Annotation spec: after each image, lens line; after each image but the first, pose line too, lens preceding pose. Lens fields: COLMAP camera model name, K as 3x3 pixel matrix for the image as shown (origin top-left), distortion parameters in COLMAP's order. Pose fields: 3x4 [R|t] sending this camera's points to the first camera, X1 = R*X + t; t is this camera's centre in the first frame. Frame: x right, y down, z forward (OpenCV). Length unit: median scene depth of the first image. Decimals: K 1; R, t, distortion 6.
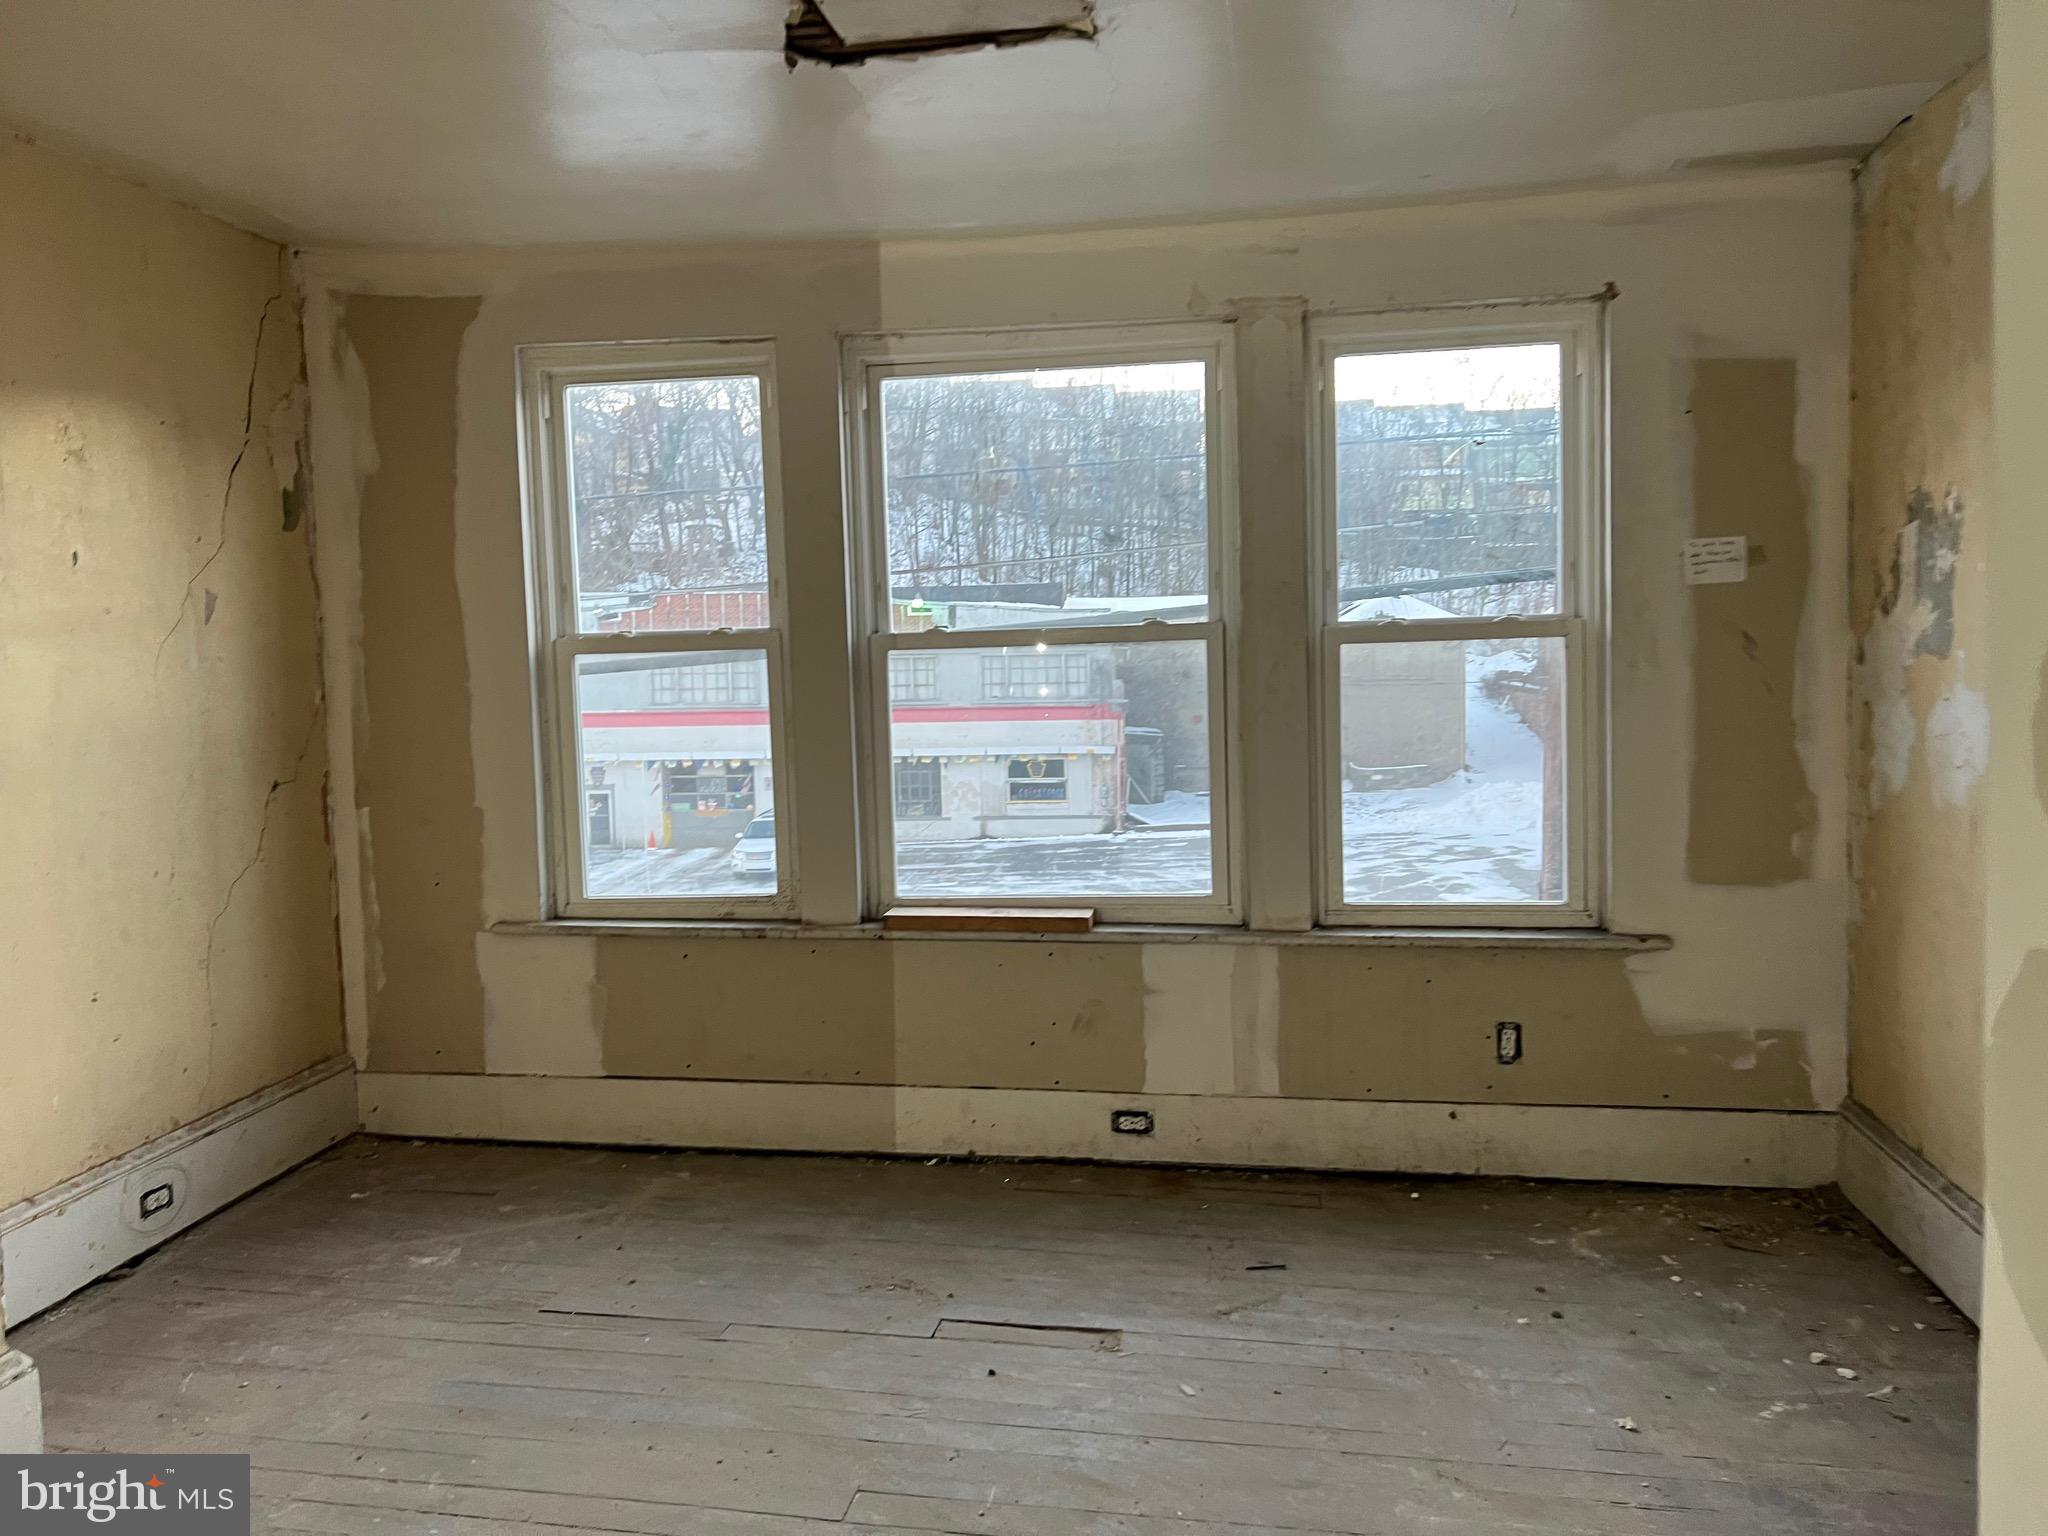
lens RADIAL K [[1528.1, 0, 1015.0], [0, 1528.1, 740.3], [0, 0, 1]] dist [0.052097, -0.063163]
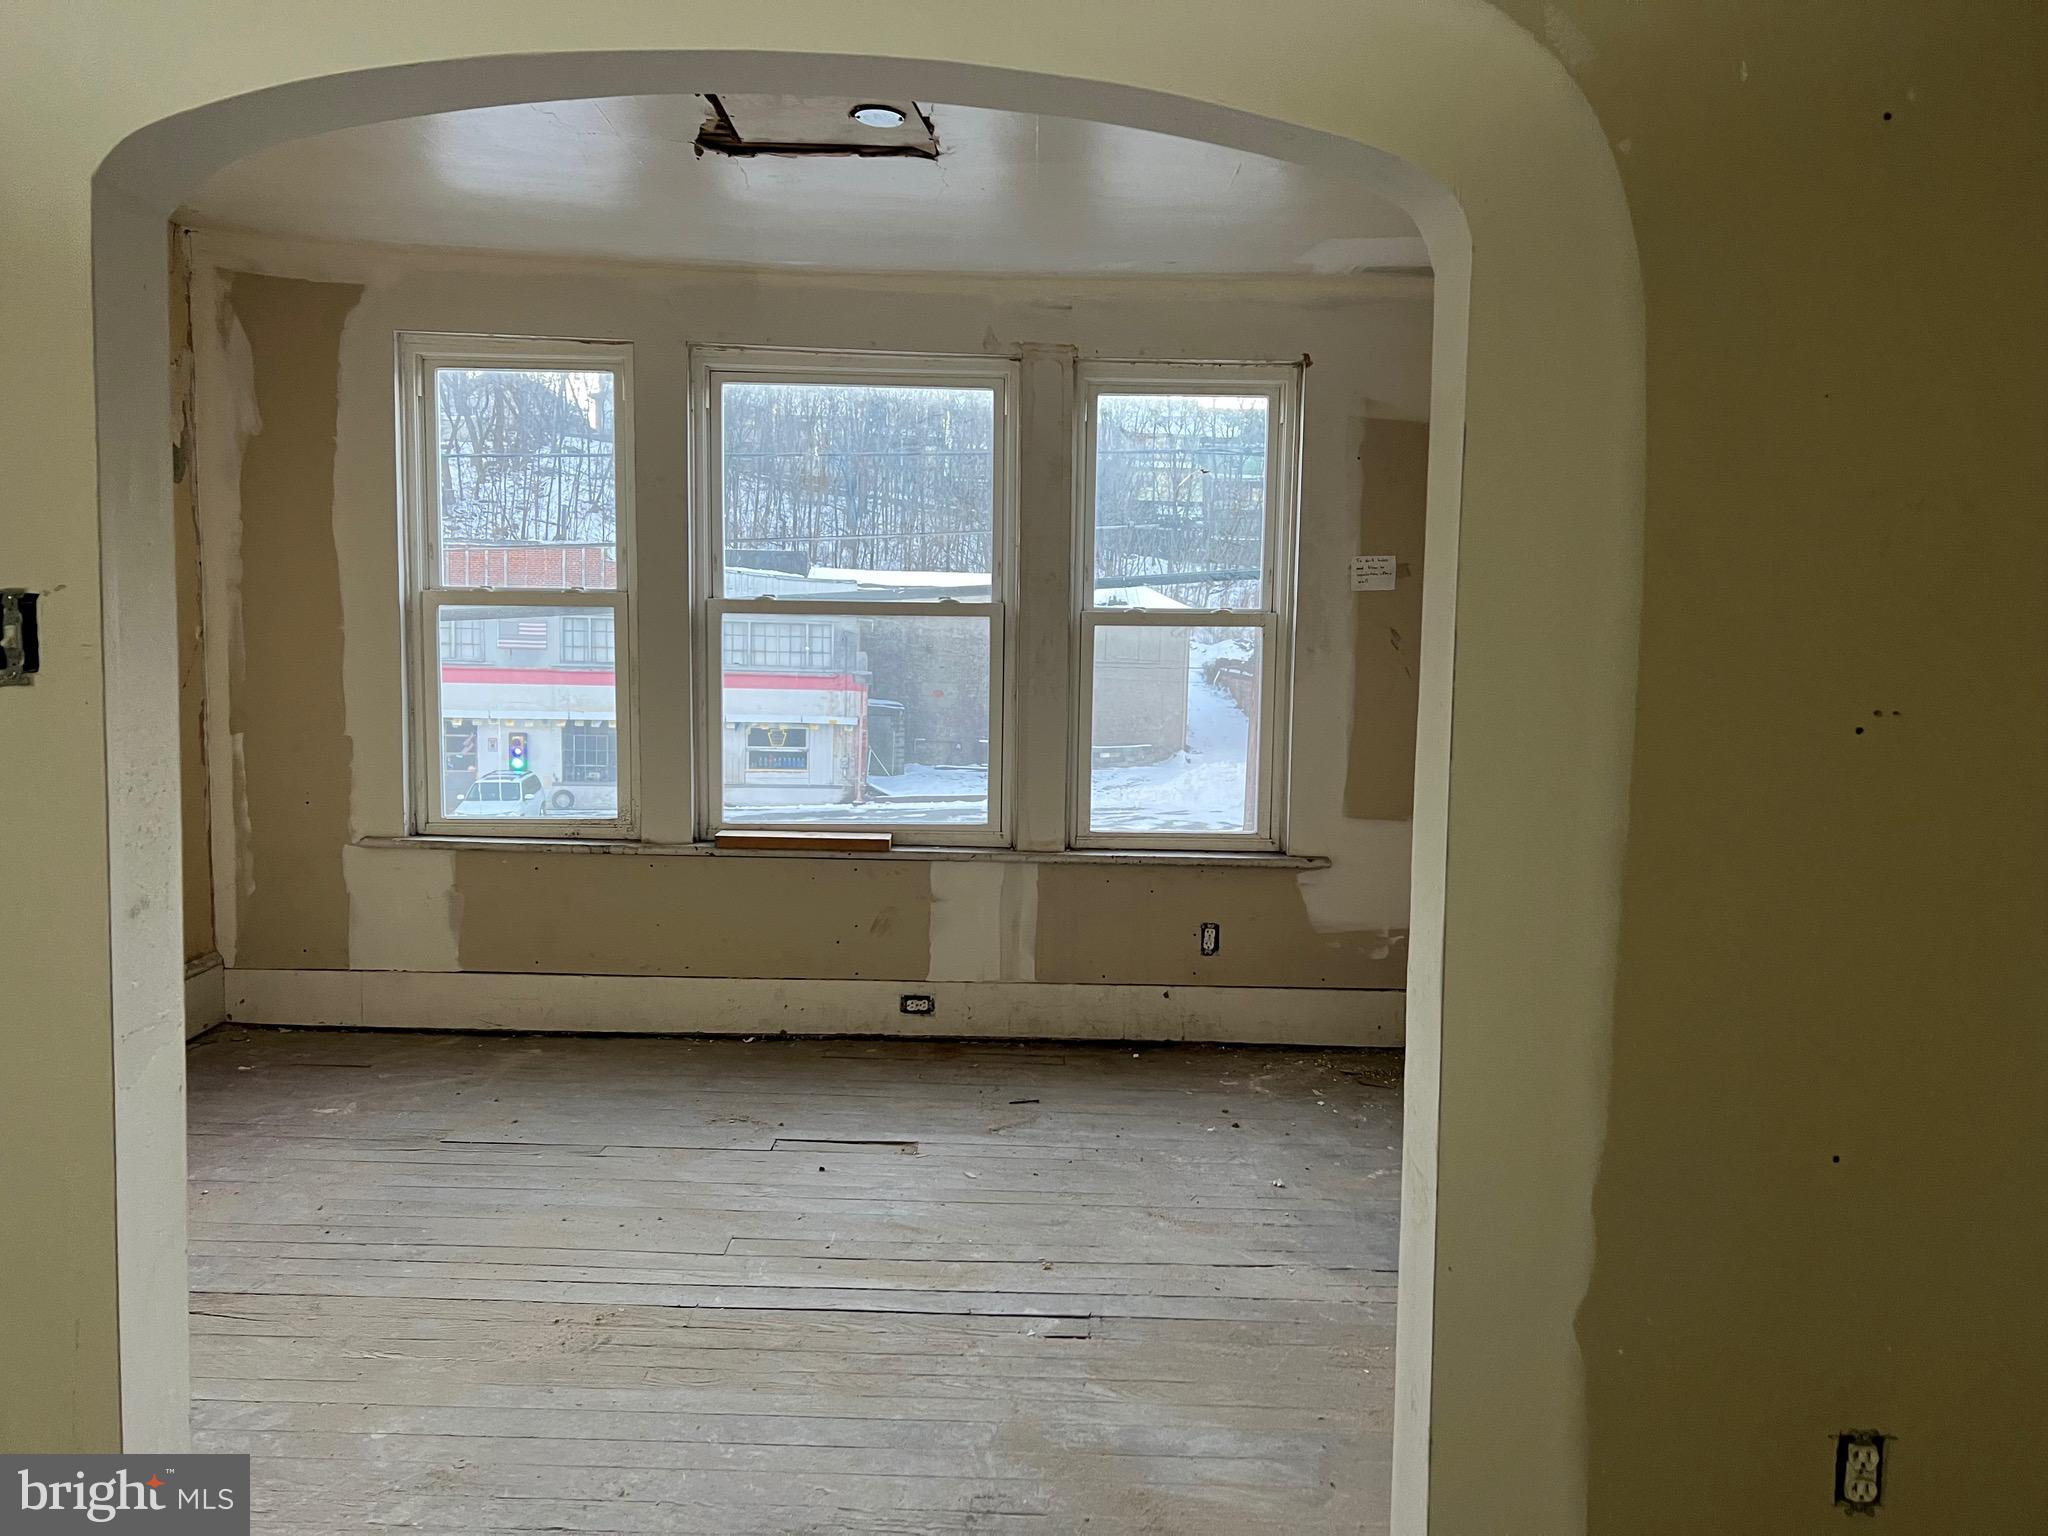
lens RADIAL K [[1516.0, 0, 1024.0], [0, 1516.0, 768.0], [0, 0, 1]] dist [0.071028, -0.090714]
pose [[0.983614, 0.025557, 0.178466, -0.064181], [-0.031841, 0.998967, 0.032433, 0.015844], [-0.177453, -0.037584, 0.983411, -0.221314]]
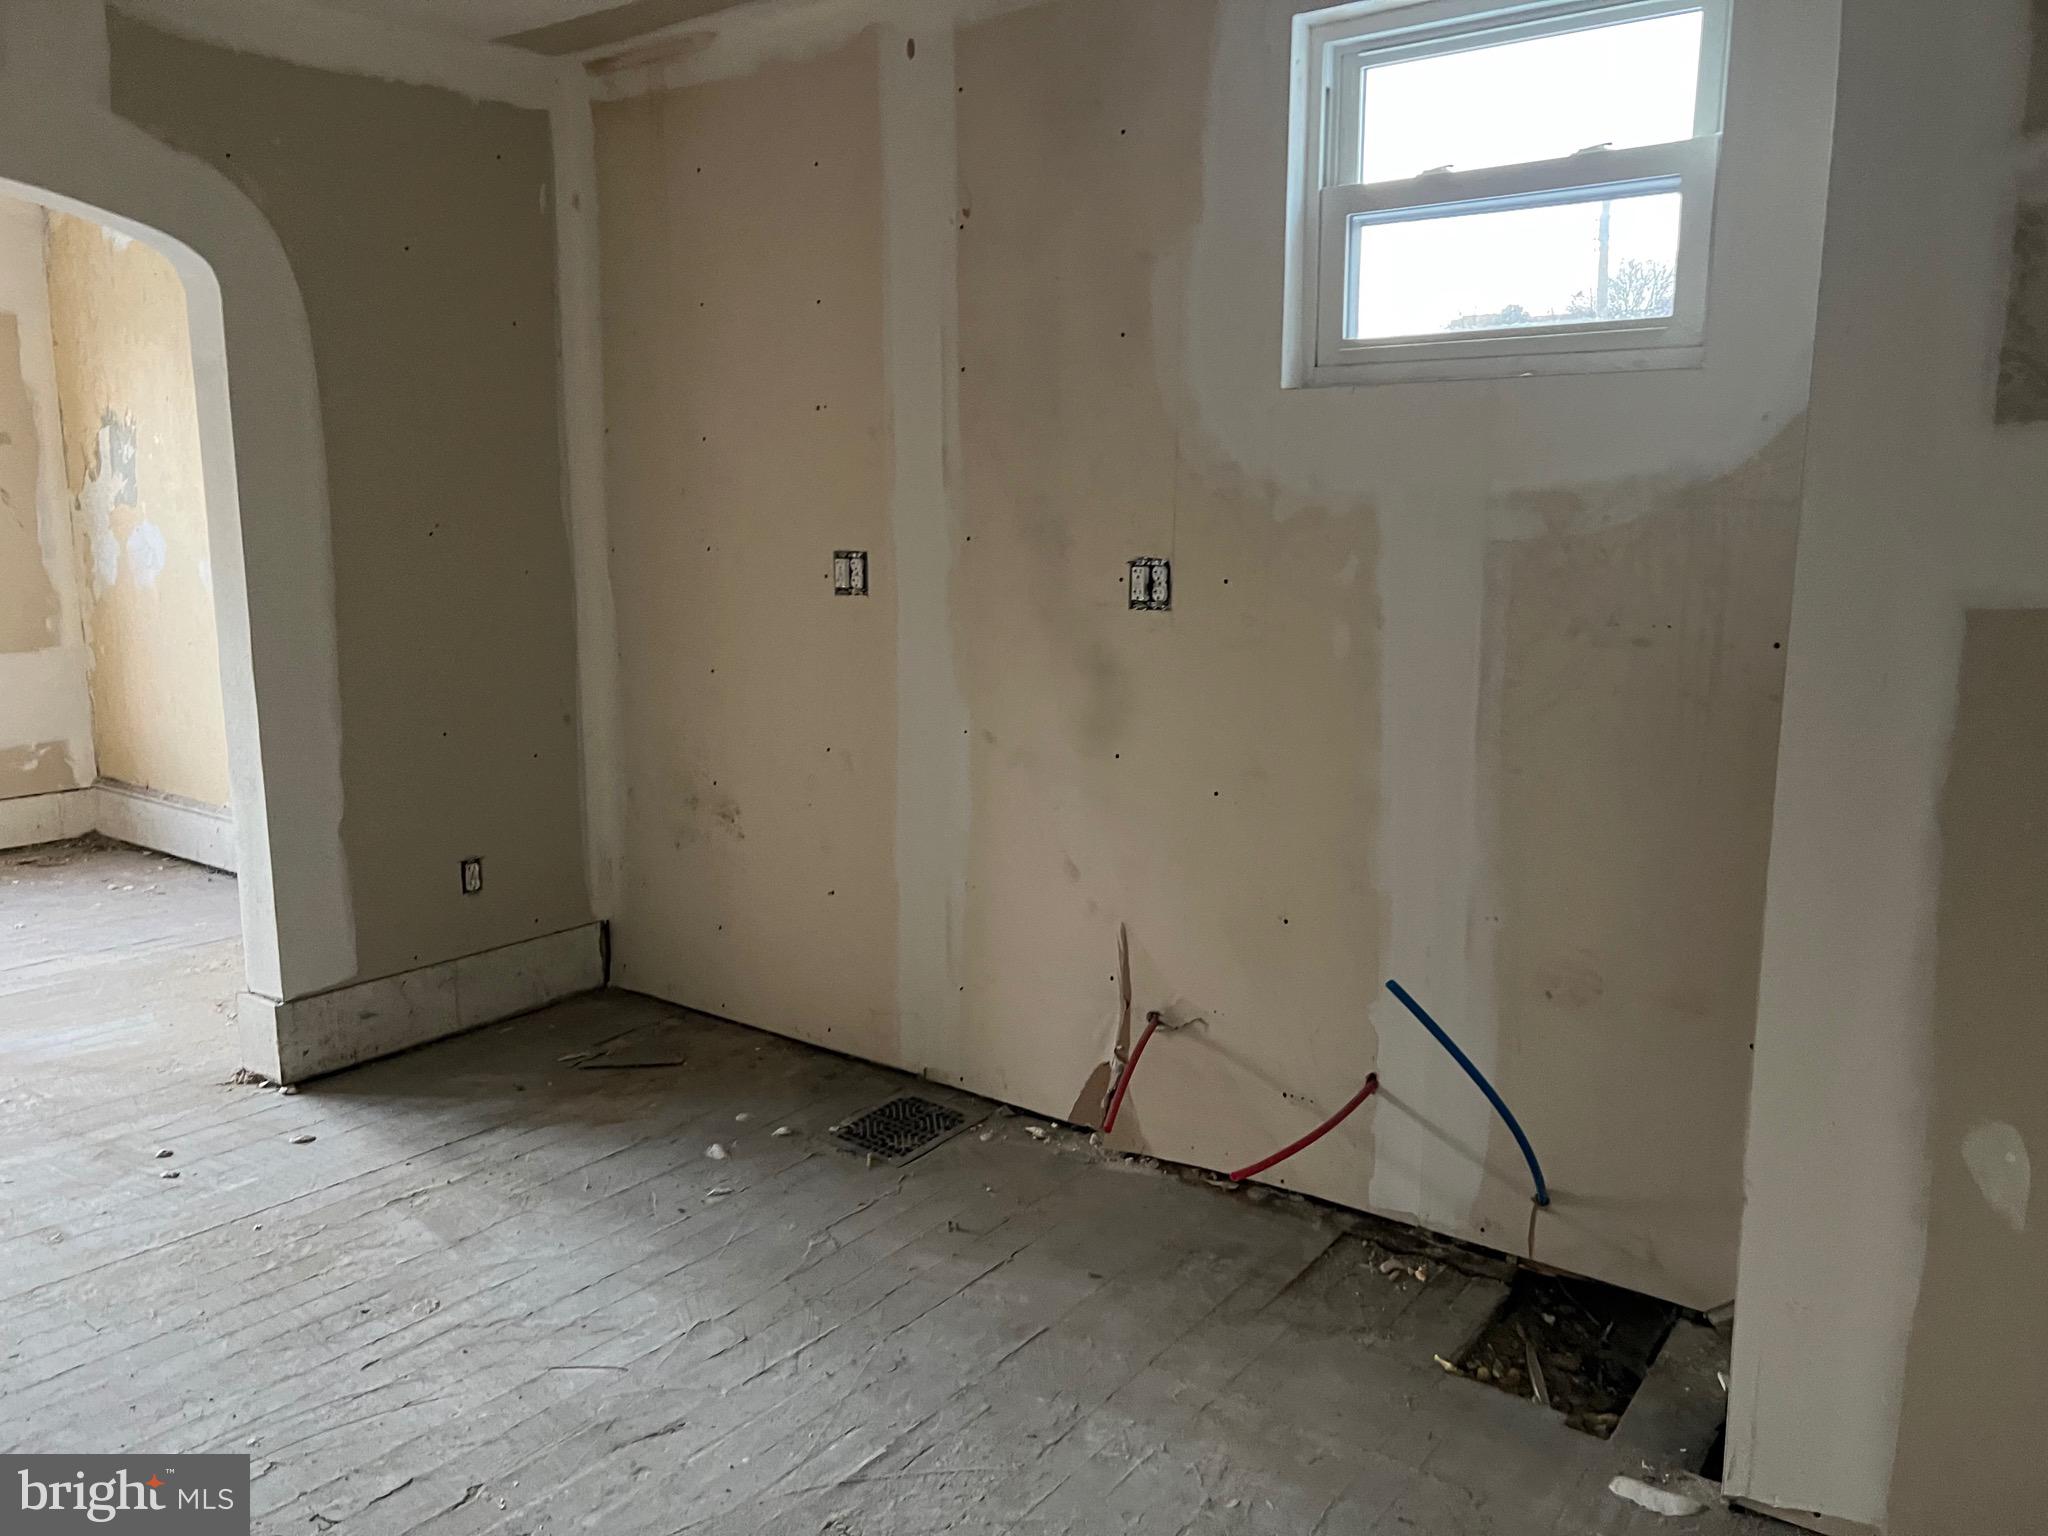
lens RADIAL K [[1528.1, 0, 1015.0], [0, 1528.1, 740.3], [0, 0, 1]] dist [0.052097, -0.063163]
pose [[0.453179, -0.115584, 0.883894, -0.447399], [0.041996, 0.993225, 0.108350, 0.052825], [-0.890430, -0.011982, 0.454963, -0.593078]]
